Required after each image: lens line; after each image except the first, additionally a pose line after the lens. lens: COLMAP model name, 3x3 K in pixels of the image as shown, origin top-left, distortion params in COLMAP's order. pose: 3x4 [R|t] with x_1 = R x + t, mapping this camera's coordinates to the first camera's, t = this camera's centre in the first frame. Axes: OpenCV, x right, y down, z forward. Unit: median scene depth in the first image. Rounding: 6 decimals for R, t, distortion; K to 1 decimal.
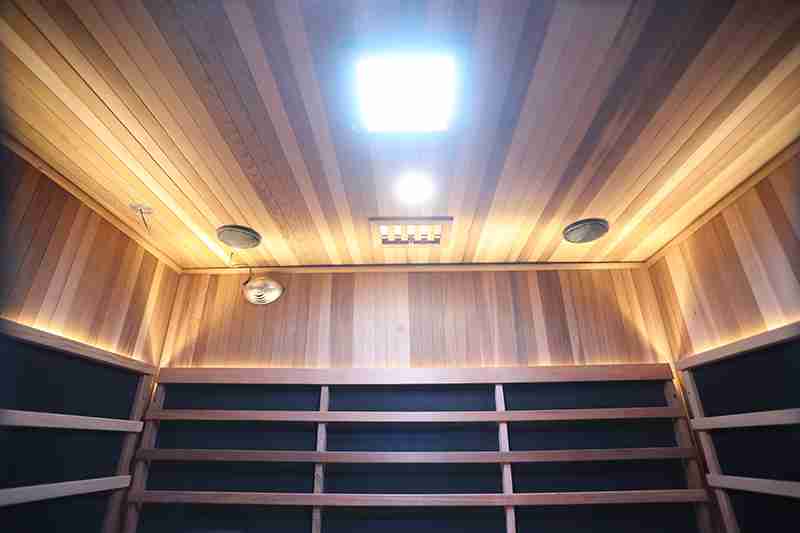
lens RADIAL K [[390.1, 0, 400.0], [0, 390.1, 266.5], [0, 0, 1]] dist [-0.053159, 0.000463]
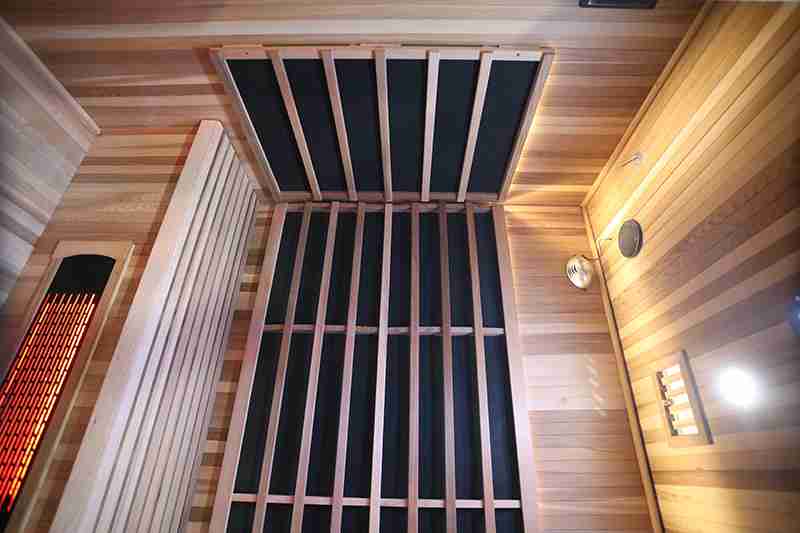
lens RADIAL K [[398.8, 0, 400.0], [0, 398.8, 266.5], [0, 0, 1]] dist [-0.074795, 0.029504]
pose [[-0.018555, 0.894094, -0.447494, 0.159536], [-0.904215, 0.175994, 0.389129, 0.095402], [0.426674, 0.411851, 0.805188, -0.144933]]
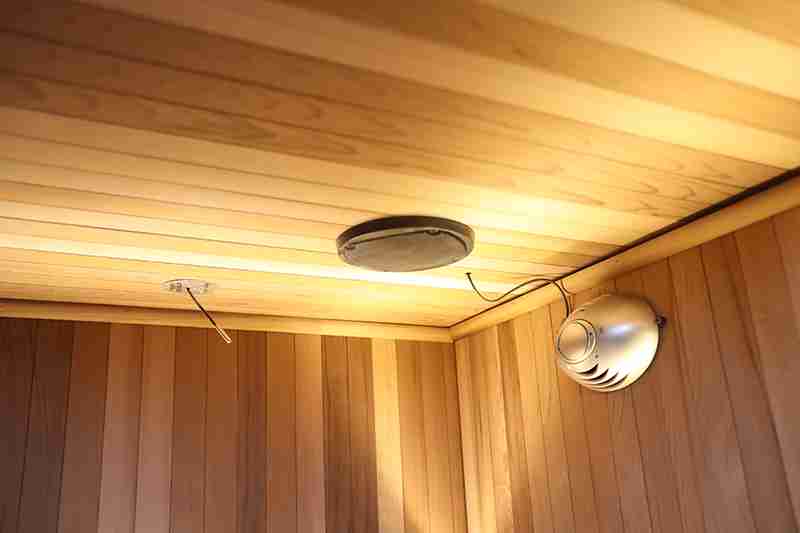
lens RADIAL K [[708.2, 0, 400.0], [0, 708.2, 266.5], [0, 0, 1]] dist [-0.001401, -0.000438]
pose [[0.469600, -0.284983, -0.835620, 0.054976], [0.410332, 0.908487, -0.079237, -0.016317], [0.781731, -0.305672, 0.543563, 0.647921]]
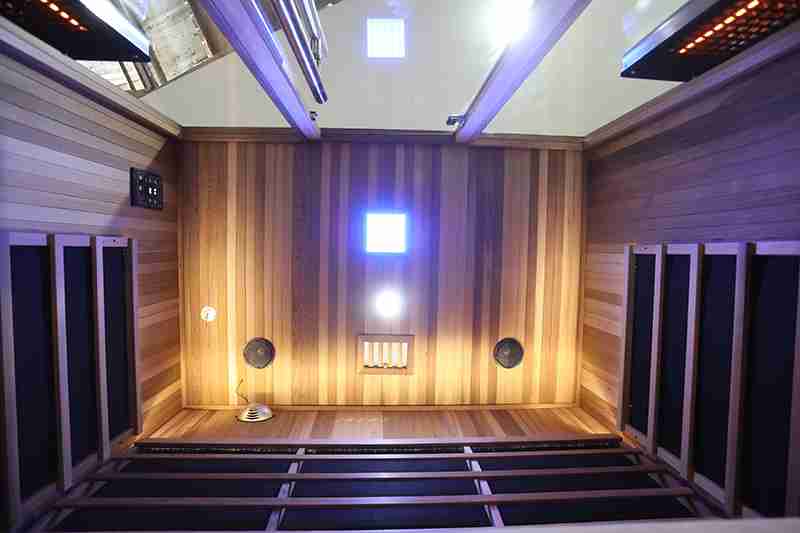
lens RADIAL K [[431.2, 0, 400.0], [0, 431.2, 266.5], [0, 0, 1]] dist [0.001601, 0.000586]
pose [[0.998337, 0.037153, 0.044083, -0.000763], [0.023044, 0.443748, -0.895855, 1.120564], [-0.052845, 0.895381, 0.442153, 0.023532]]
